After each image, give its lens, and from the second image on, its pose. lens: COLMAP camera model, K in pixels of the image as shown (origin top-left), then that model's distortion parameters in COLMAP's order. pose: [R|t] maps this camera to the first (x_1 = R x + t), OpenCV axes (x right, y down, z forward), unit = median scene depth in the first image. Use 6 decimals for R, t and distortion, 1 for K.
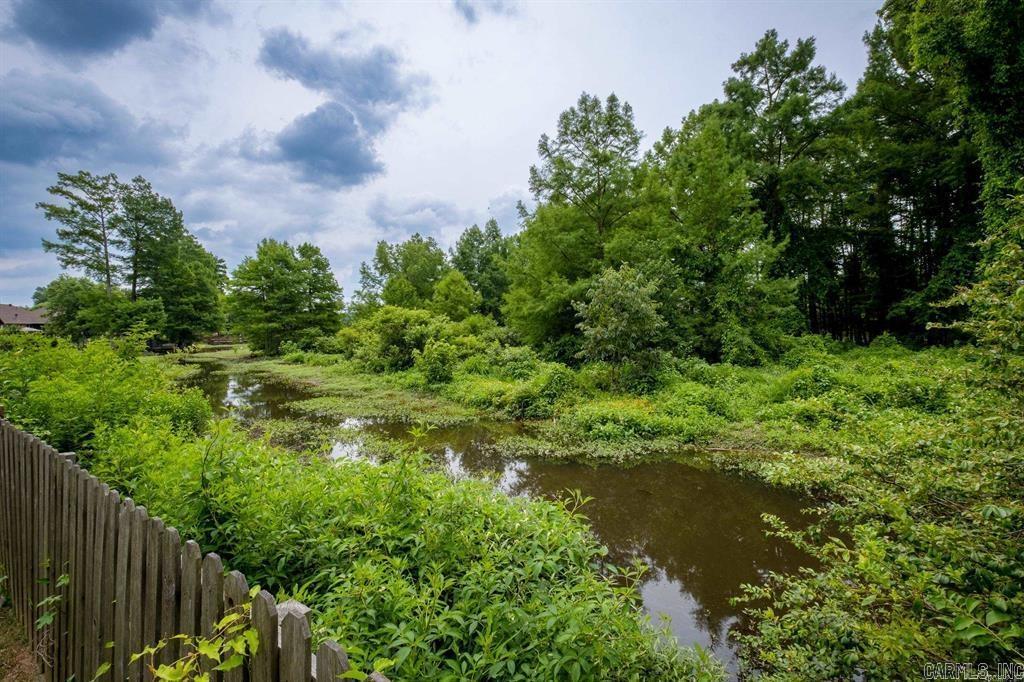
lens RADIAL K [[459.9, 0, 512.0], [0, 459.9, 337.5], [0, 0, 1]] dist [0.000669, 0.000055]
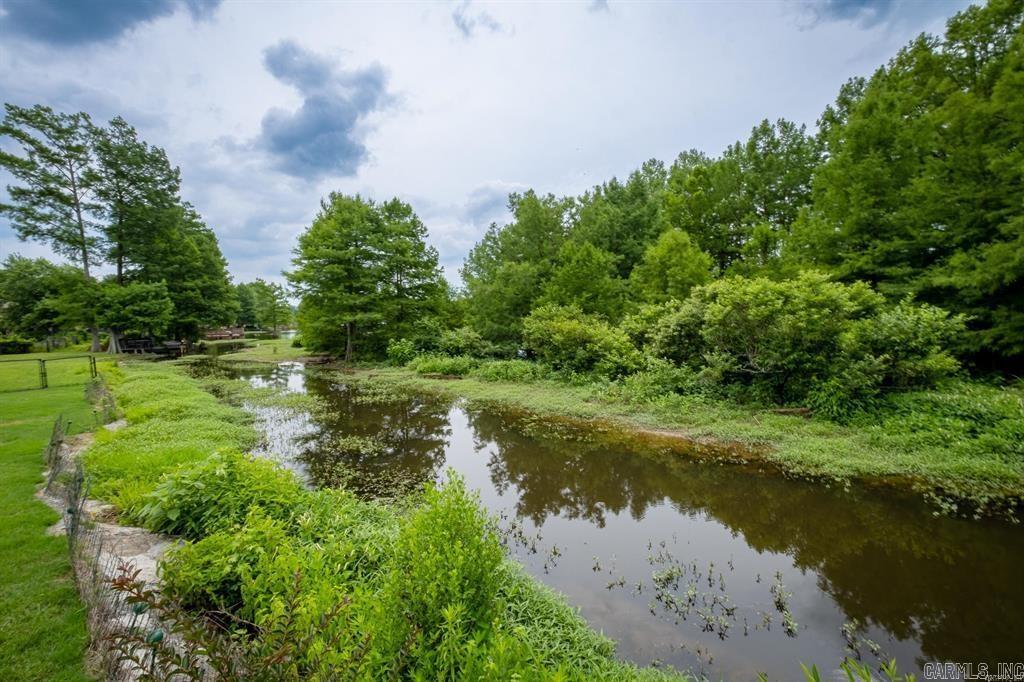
lens RADIAL K [[459.9, 0, 512.2], [0, 459.9, 343.3], [0, 0, 1]] dist [0.000669, 0.000055]
pose [[0.997751, -0.017264, 0.064770, -0.239585], [0.014635, 0.999058, 0.040846, -0.007124], [-0.065414, -0.039806, 0.997064, 0.209635]]
